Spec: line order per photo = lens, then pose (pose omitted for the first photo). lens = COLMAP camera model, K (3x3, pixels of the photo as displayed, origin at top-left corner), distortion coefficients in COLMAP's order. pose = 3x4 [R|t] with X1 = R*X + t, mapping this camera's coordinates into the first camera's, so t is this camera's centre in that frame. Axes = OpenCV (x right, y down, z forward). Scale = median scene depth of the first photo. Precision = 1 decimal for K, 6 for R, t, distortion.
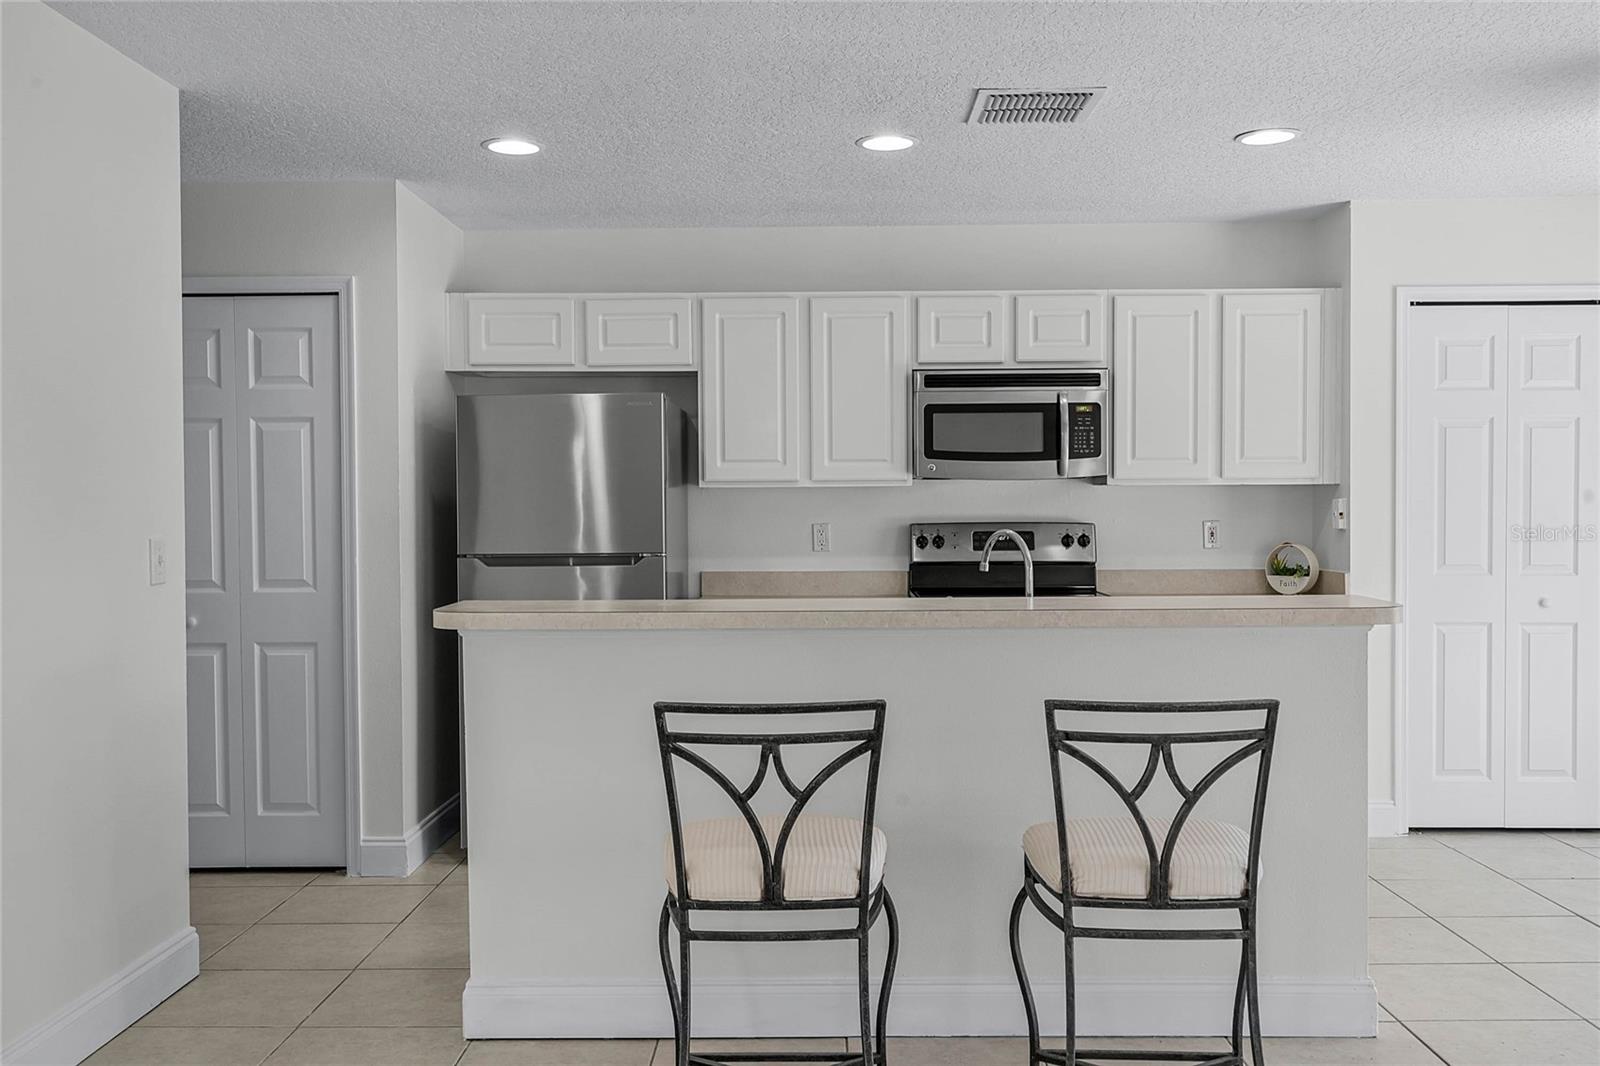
lens RADIAL K [[1479.4, 0, 795.4], [0, 1479.4, 538.8], [0, 0, 1]] dist [0.002978, -0.006102]
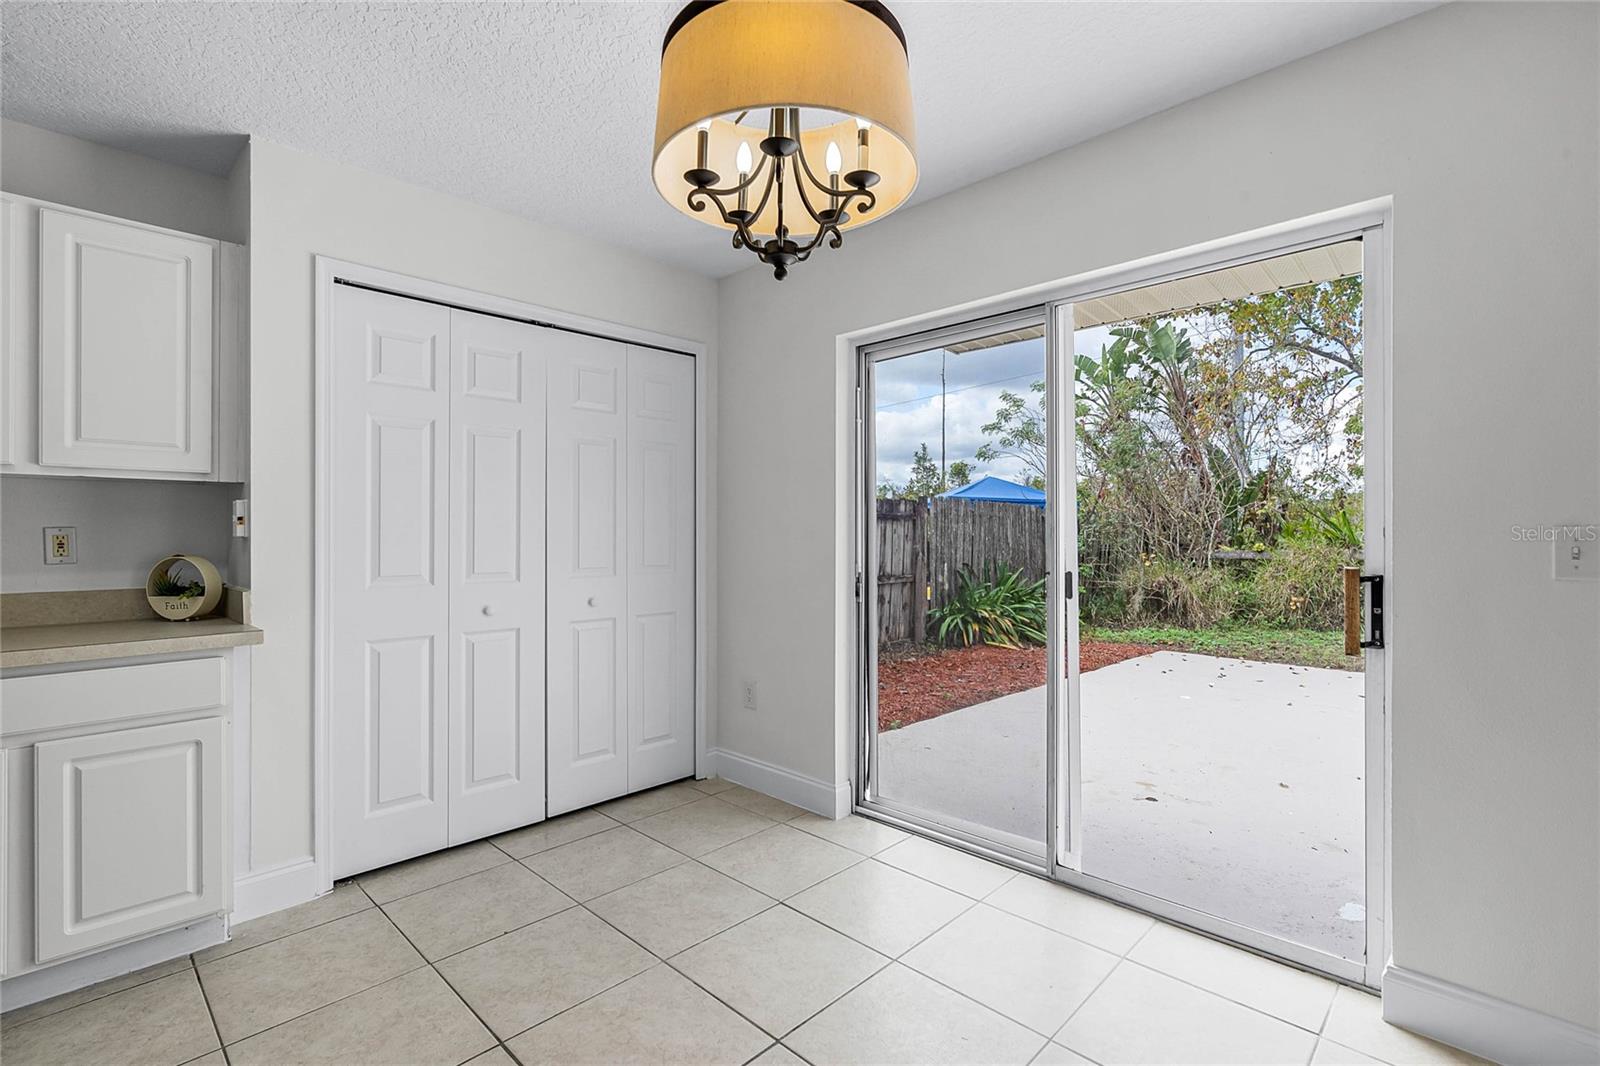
lens RADIAL K [[733.0, 0, 800.0], [0, 733.0, 533.0], [0, 0, 1]] dist [-0.000958, 0.000357]
pose [[0.687359, 0.004889, 0.726302, 0.284182], [0.011731, 0.999772, -0.017832, 0.001975], [-0.726223, 0.020777, 0.687145, 0.493758]]
